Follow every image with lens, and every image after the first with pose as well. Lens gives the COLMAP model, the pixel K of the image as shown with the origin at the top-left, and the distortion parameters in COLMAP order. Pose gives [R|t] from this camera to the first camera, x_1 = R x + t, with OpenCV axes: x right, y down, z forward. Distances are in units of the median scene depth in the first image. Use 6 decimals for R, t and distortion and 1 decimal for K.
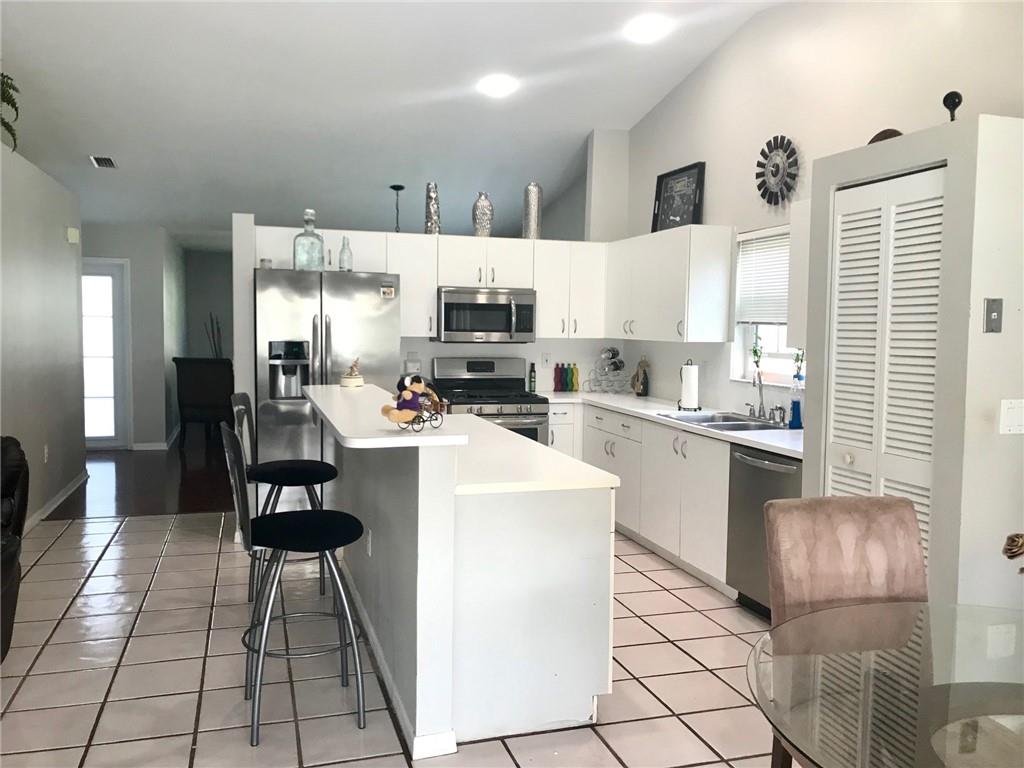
lens RADIAL K [[836.0, 0, 512.0], [0, 836.0, 384.0], [0, 0, 1]] dist [0.106174, -0.229021]
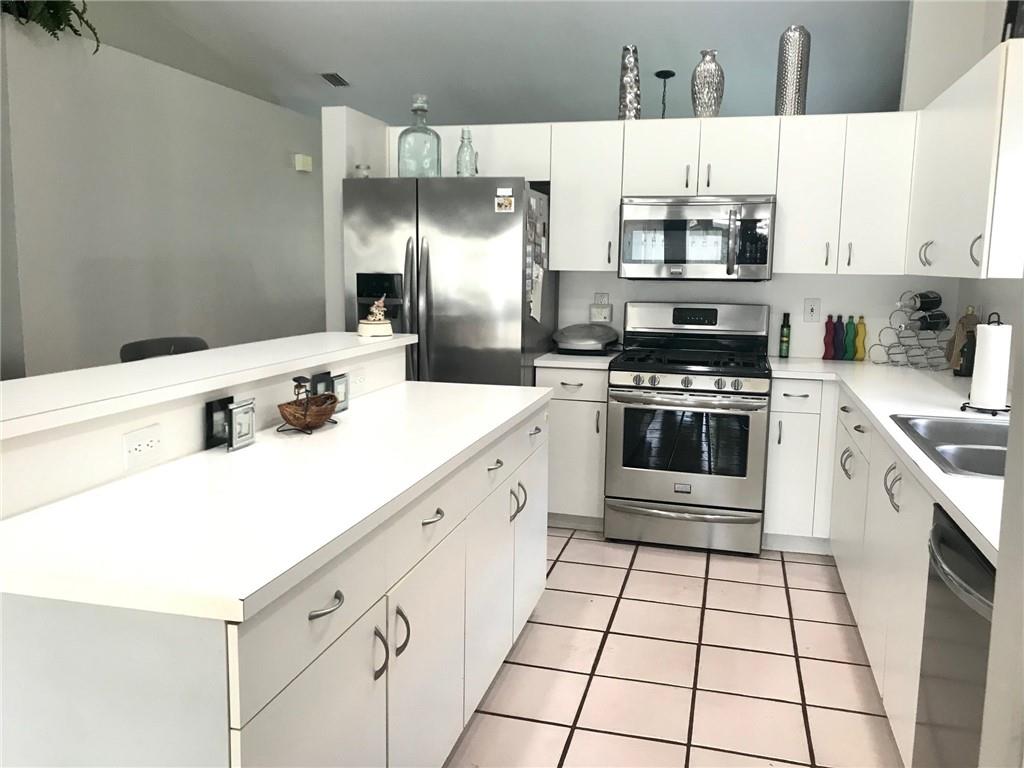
lens RADIAL K [[836.0, 0, 512.0], [0, 836.0, 384.0], [0, 0, 1]] dist [0.106174, -0.229021]
pose [[0.843128, 0.073908, -0.532609, 0.238396], [-0.042307, 0.996556, 0.071315, -0.009853], [0.536046, -0.037595, 0.843351, 0.400690]]
